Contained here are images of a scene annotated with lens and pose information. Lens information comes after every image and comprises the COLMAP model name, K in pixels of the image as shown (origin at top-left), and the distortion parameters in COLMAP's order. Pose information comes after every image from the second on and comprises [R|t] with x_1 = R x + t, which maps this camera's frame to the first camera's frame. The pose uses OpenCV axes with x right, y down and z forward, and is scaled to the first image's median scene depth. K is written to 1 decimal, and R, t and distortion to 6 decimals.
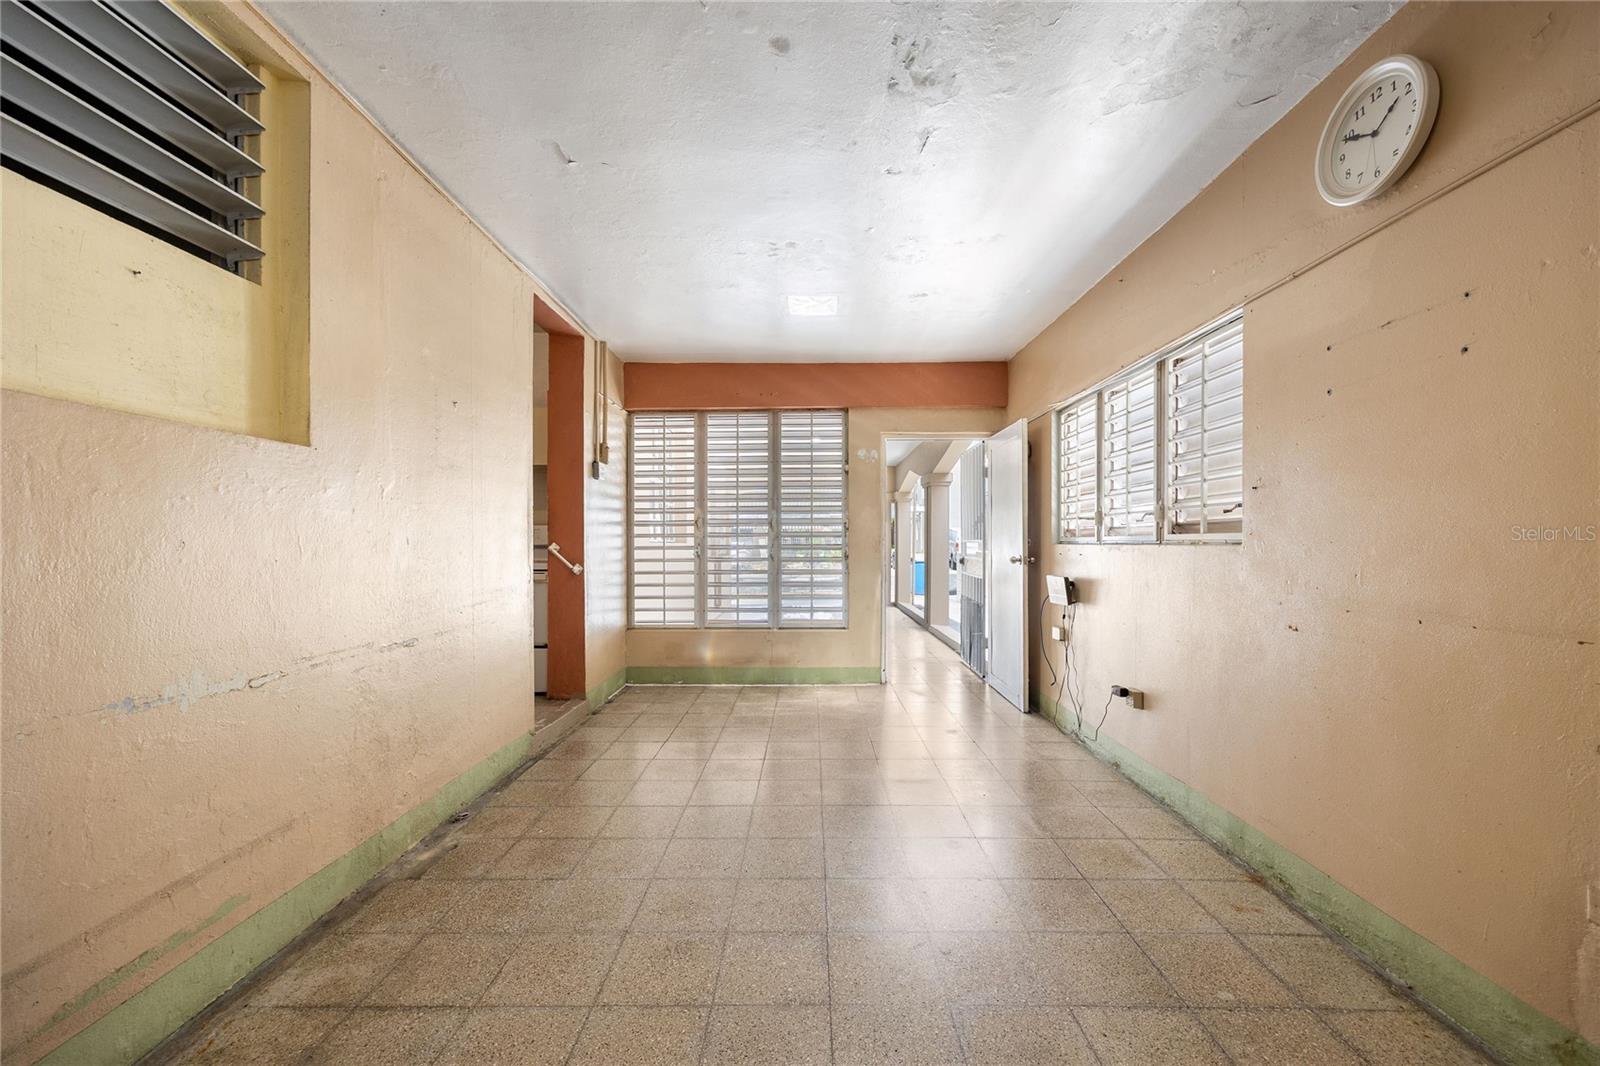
lens RADIAL K [[632.9, 0, 803.8], [0, 632.9, 543.0], [0, 0, 1]] dist [-0.000943, -0.000240]
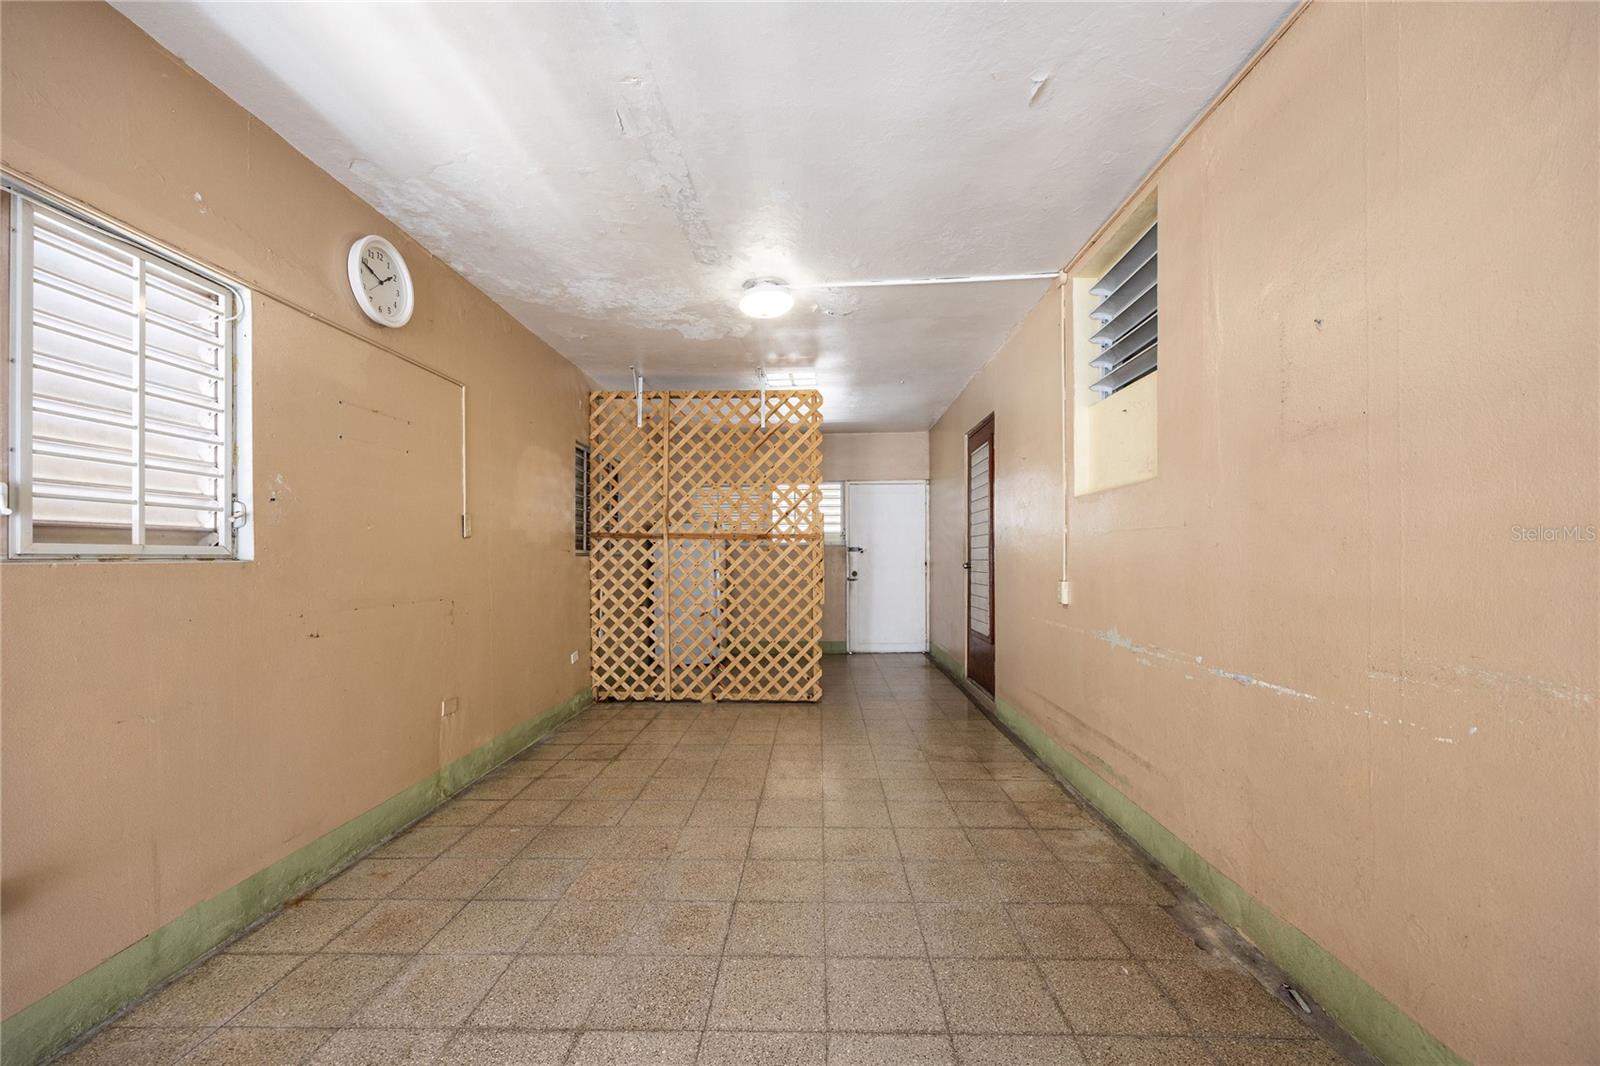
lens RADIAL K [[644.0, 0, 802.5], [0, 644.0, 554.3], [0, 0, 1]] dist [0.000523, 0.000008]
pose [[-0.999863, 0.004329, 0.015964, -0.097138], [0.004295, 0.999988, -0.002196, -0.000786], [-0.015973, -0.002128, -0.999870, 2.206869]]
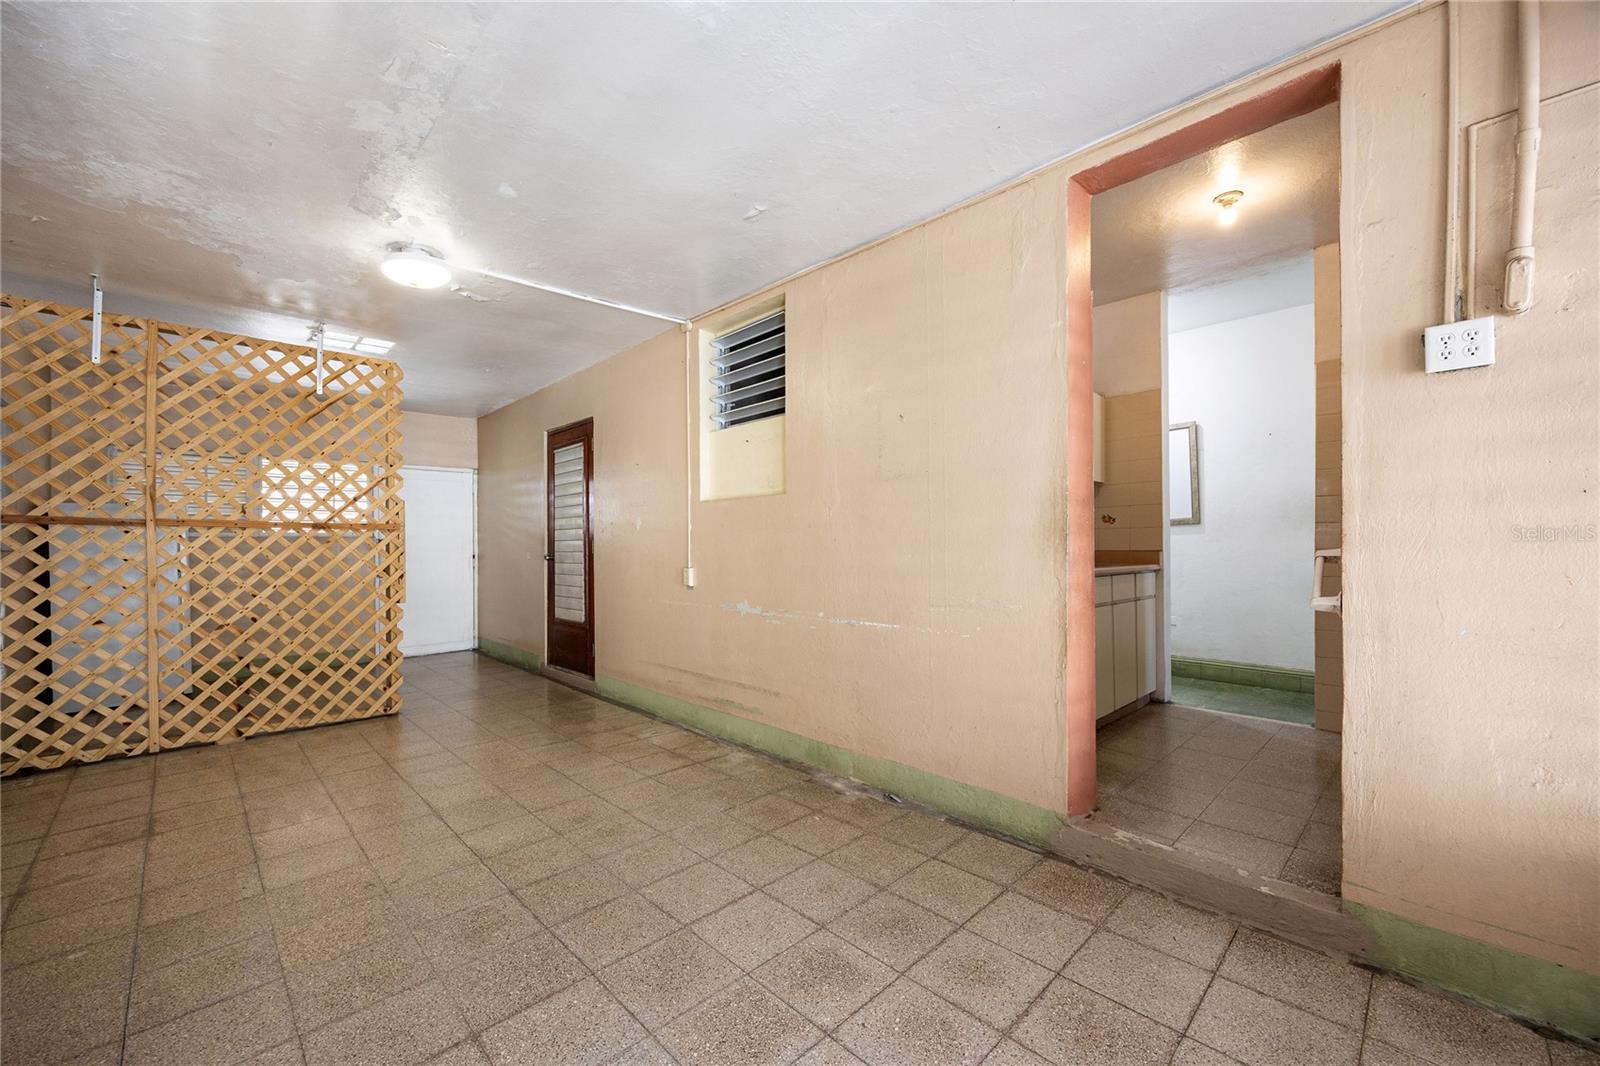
lens RADIAL K [[632.9, 0, 803.8], [0, 632.9, 543.0], [0, 0, 1]] dist [-0.000943, -0.000240]
pose [[-0.705679, 0.003830, -0.708521, 0.450799], [0.007622, 0.999969, -0.002186, -0.005246], [0.708490, -0.006943, -0.705686, 2.238482]]
